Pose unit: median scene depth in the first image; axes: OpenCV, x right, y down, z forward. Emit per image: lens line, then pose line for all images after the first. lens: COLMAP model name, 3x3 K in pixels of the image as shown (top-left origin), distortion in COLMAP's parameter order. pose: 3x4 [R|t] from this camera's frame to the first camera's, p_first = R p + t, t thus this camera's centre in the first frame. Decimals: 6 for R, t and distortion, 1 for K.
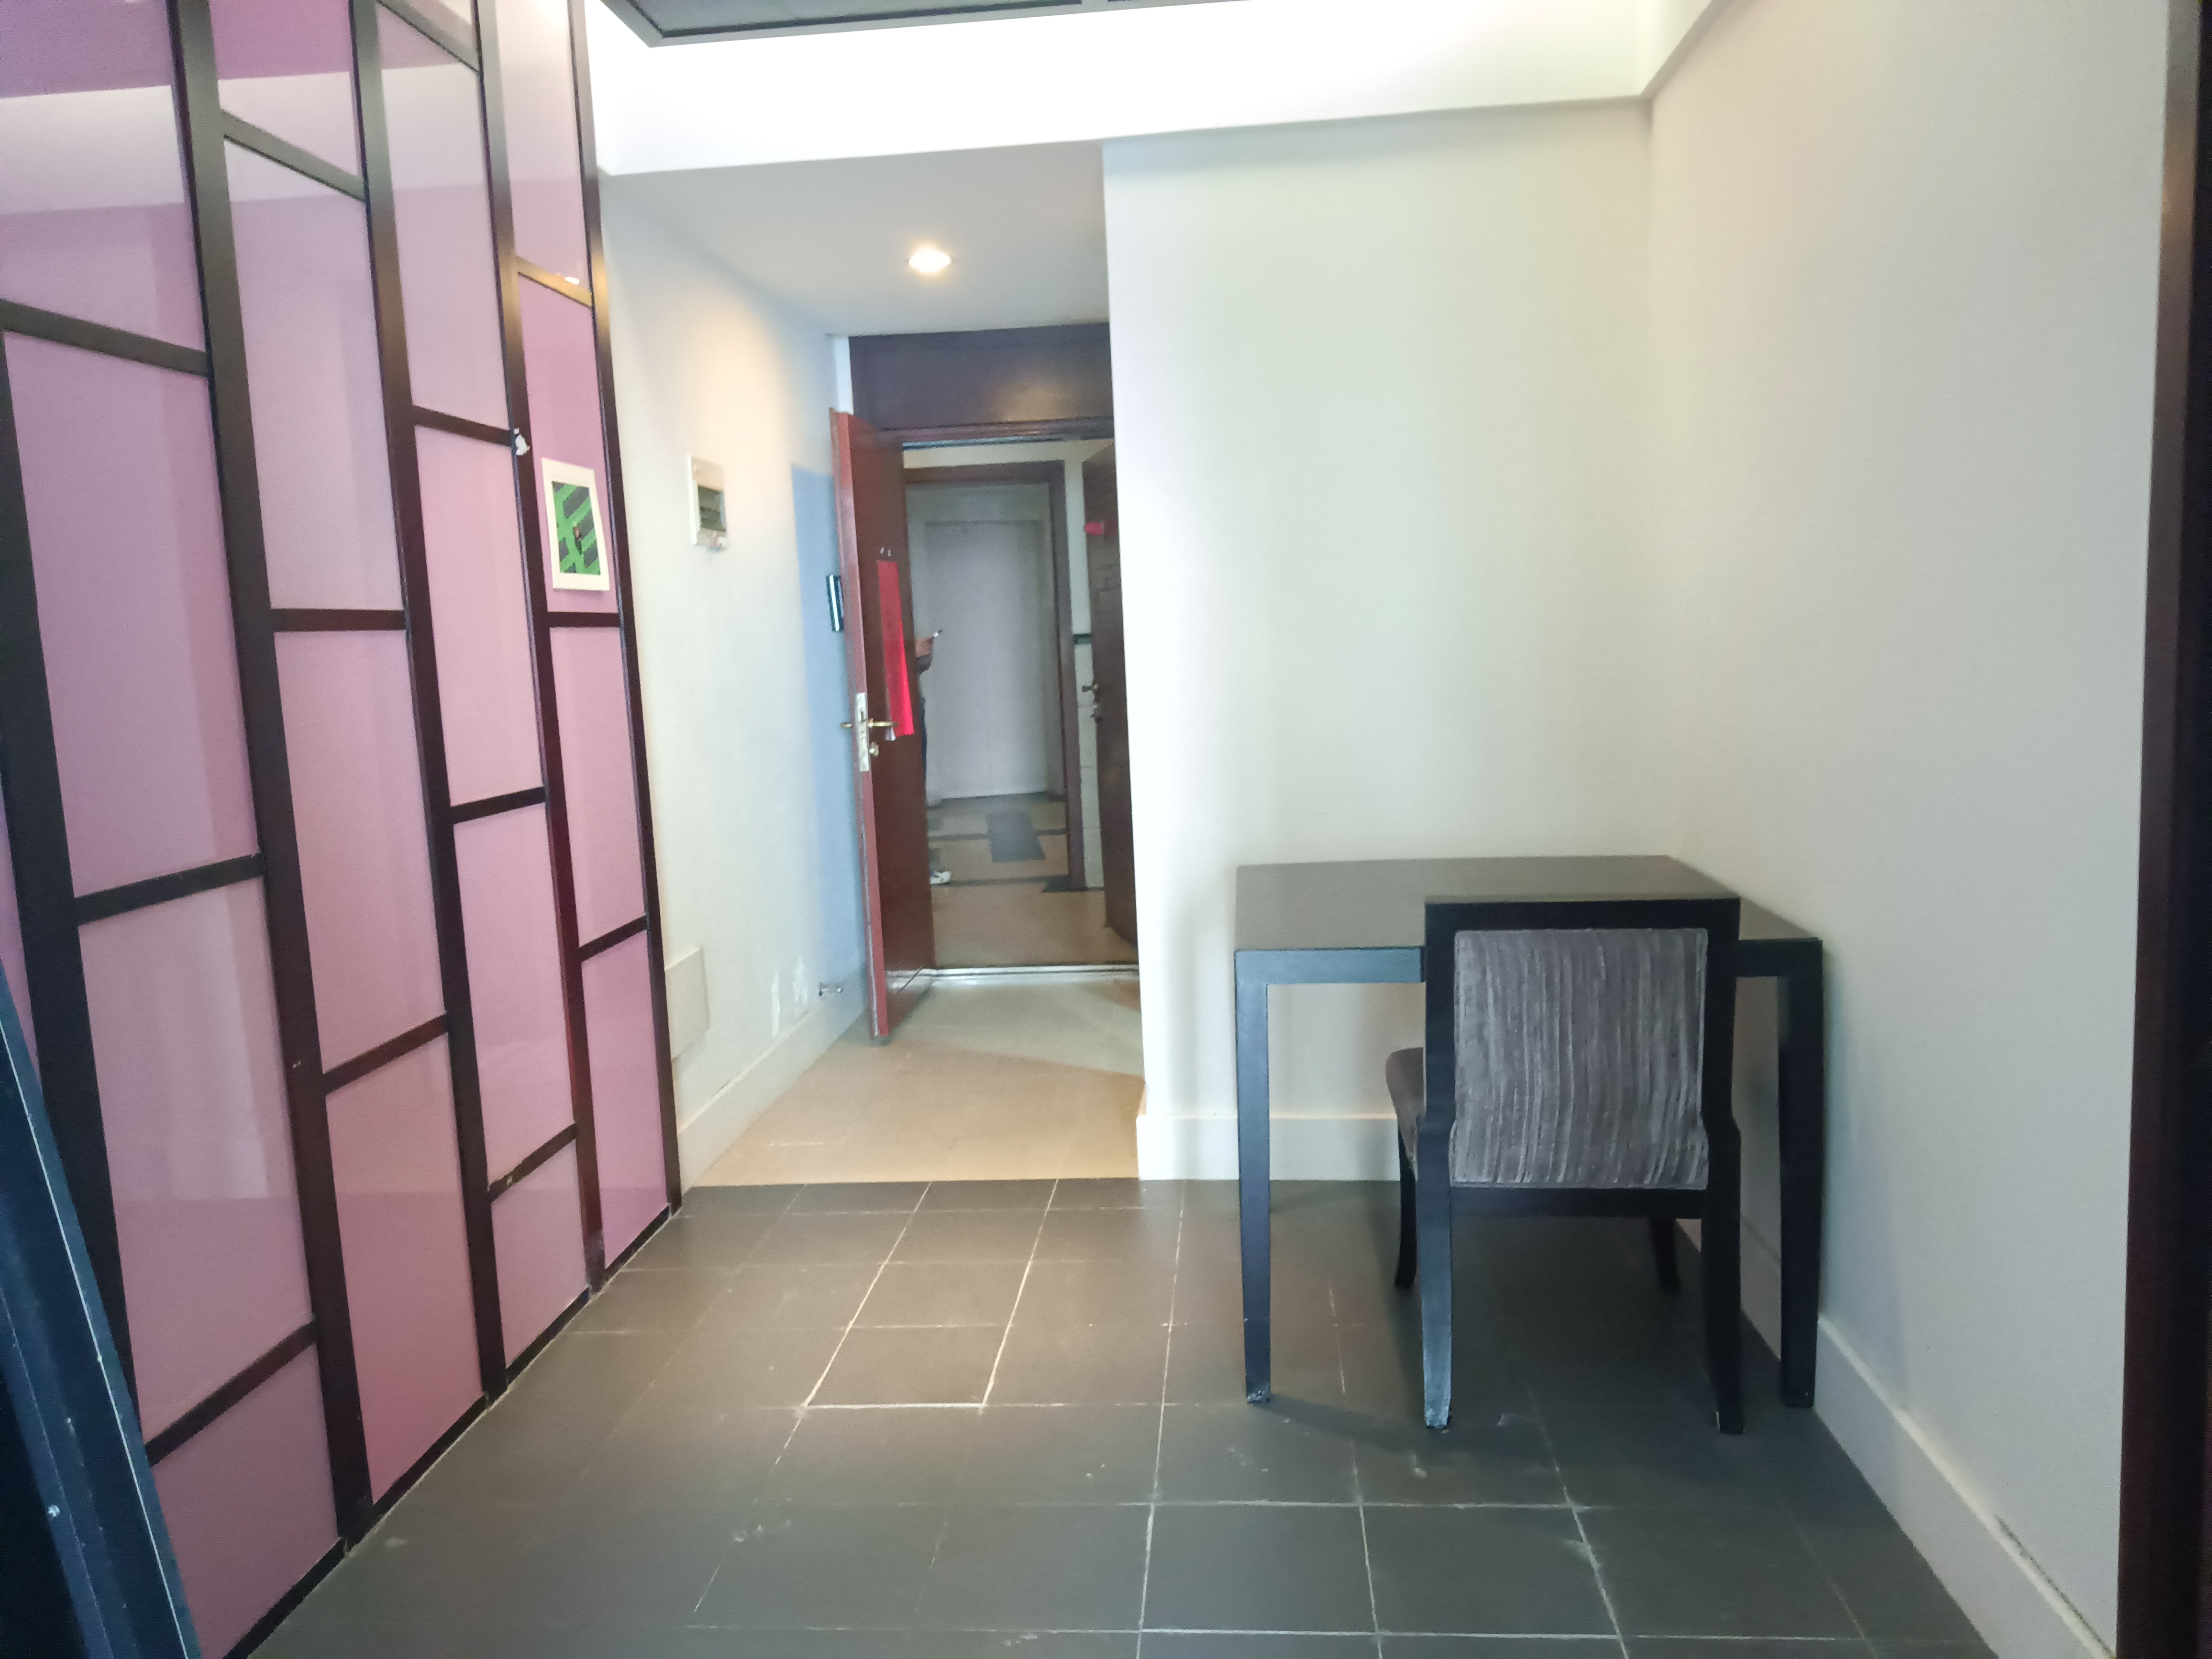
lens RADIAL K [[1613.4, 0, 1106.3], [0, 1613.4, 832.6], [0, 0, 1]] dist [0.056424, -0.025321]
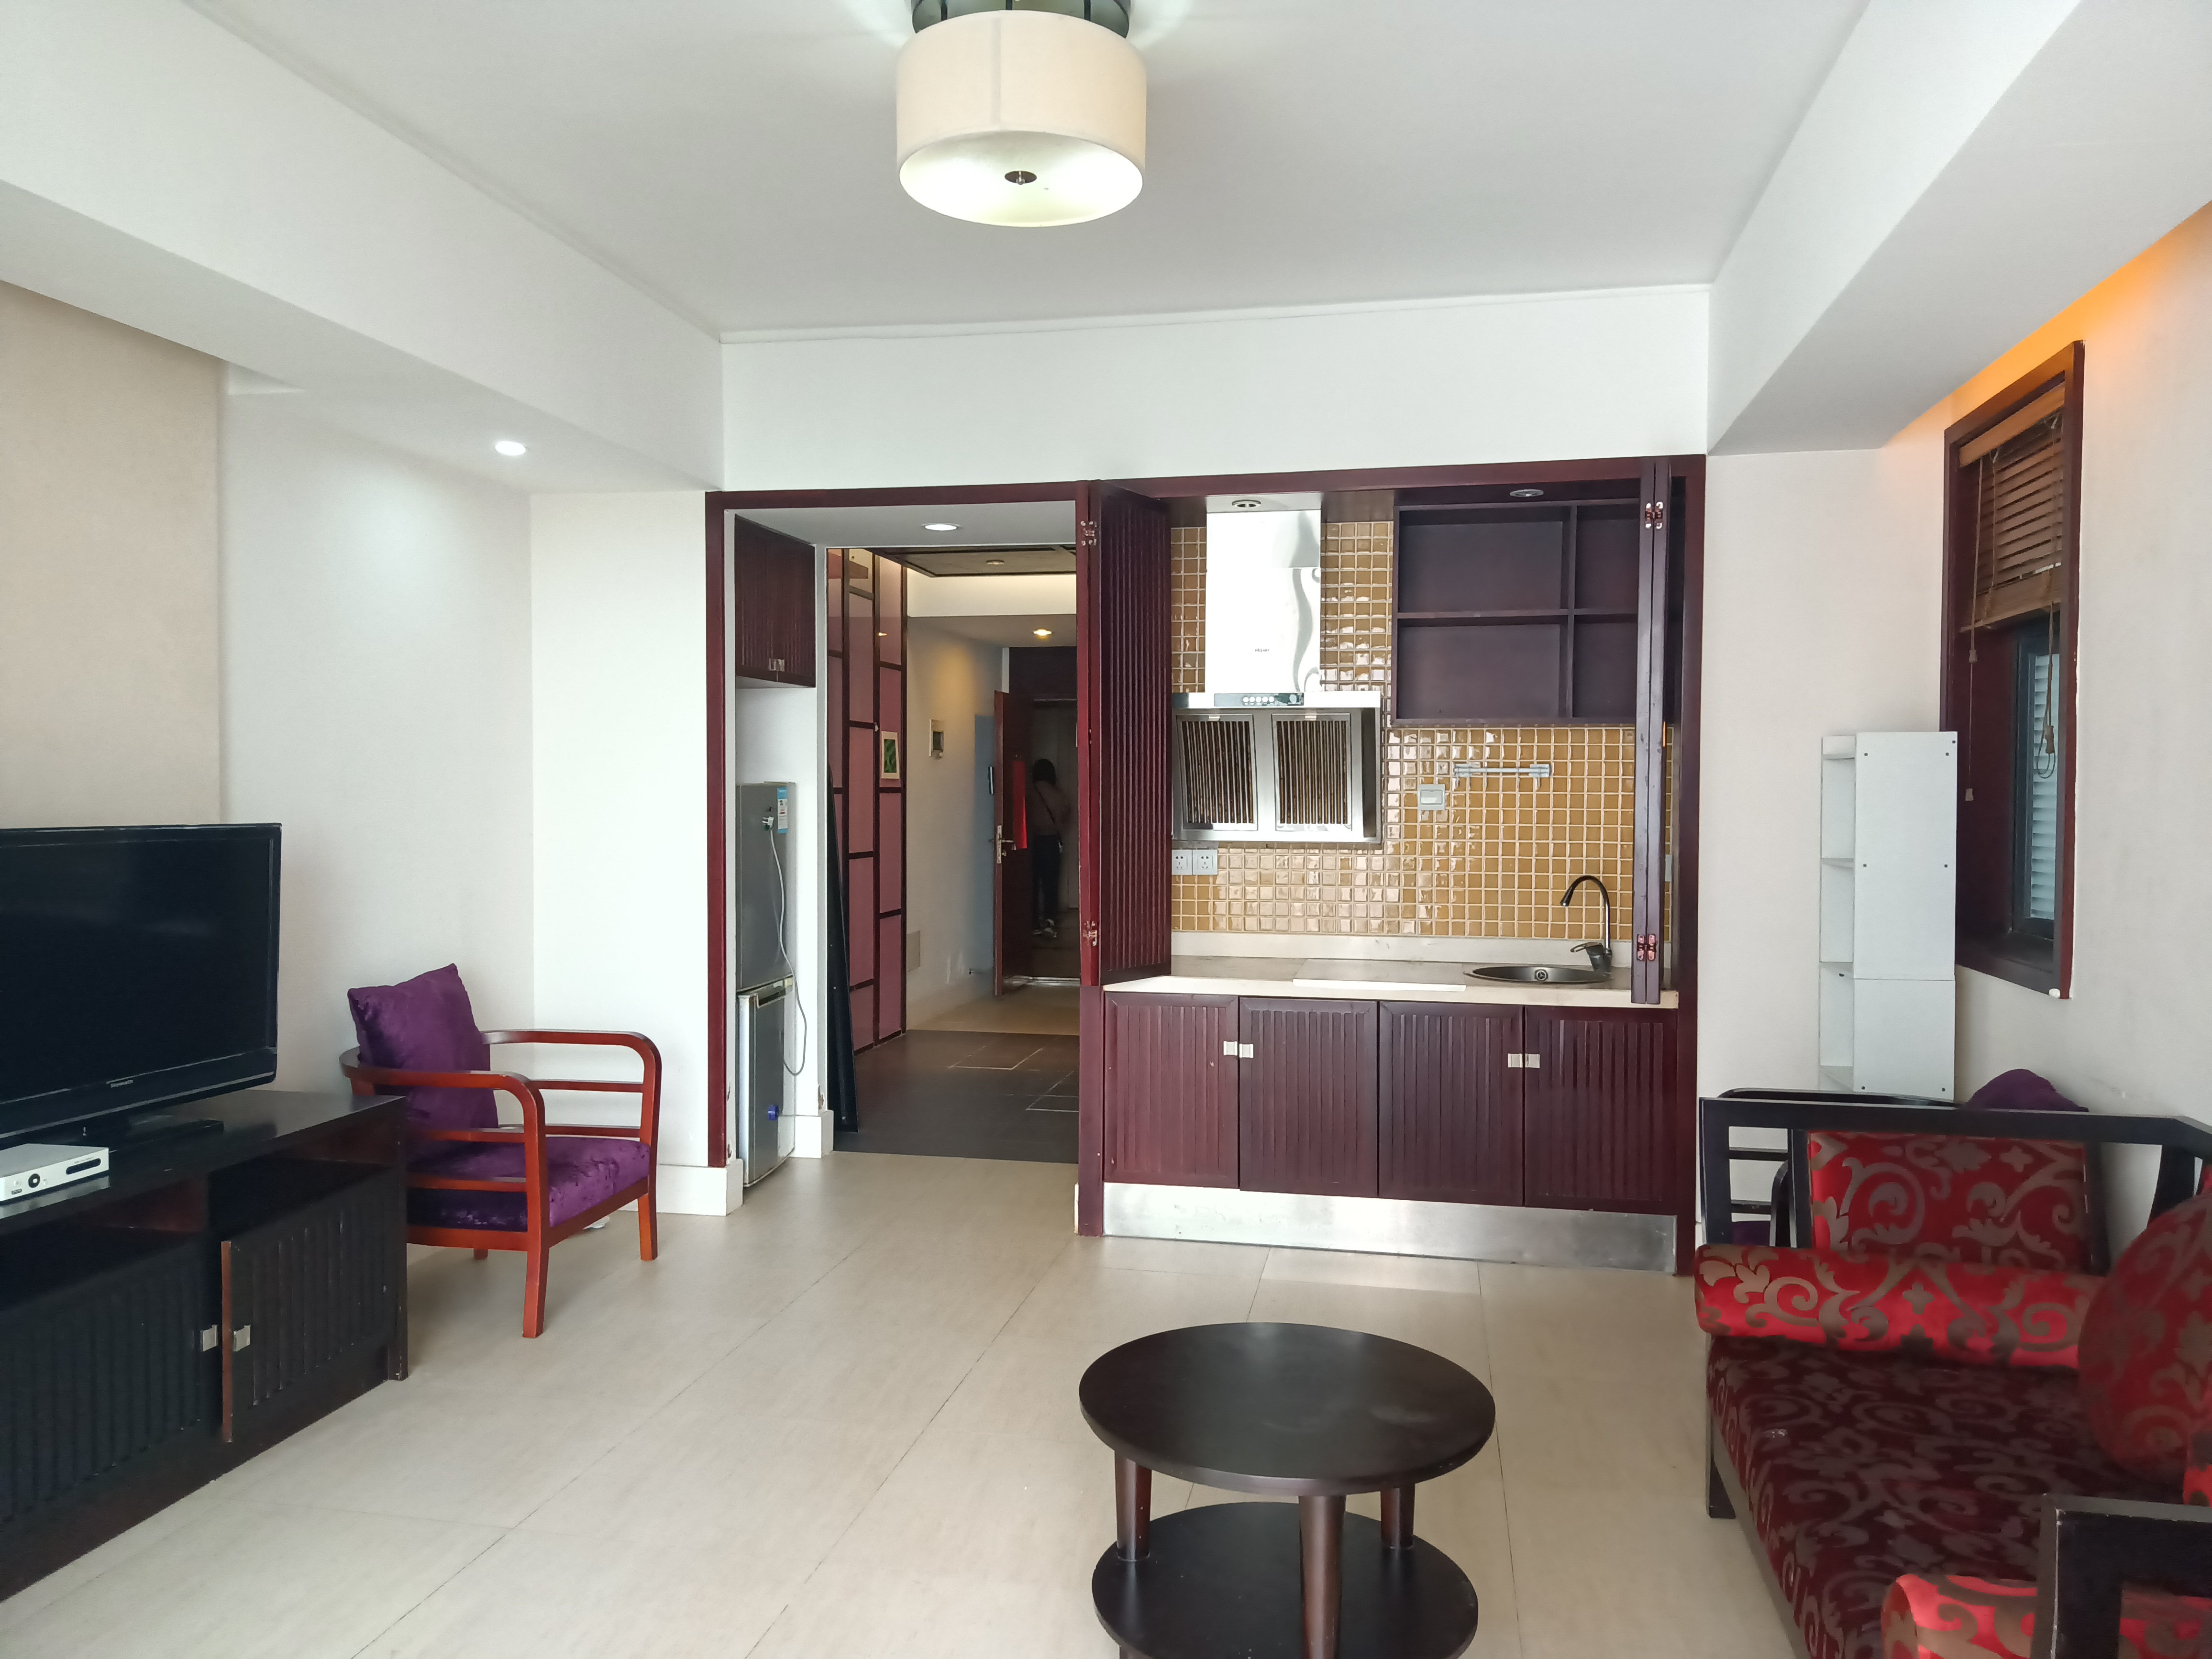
lens RADIAL K [[1613.4, 0, 1100.5], [0, 1613.4, 828.8], [0, 0, 1]] dist [0.056424, -0.025321]
pose [[0.991990, 0.054107, -0.114143, 0.295422], [-0.064946, 0.993500, -0.093489, 0.142394], [0.108343, 0.100153, 0.989056, -1.432446]]
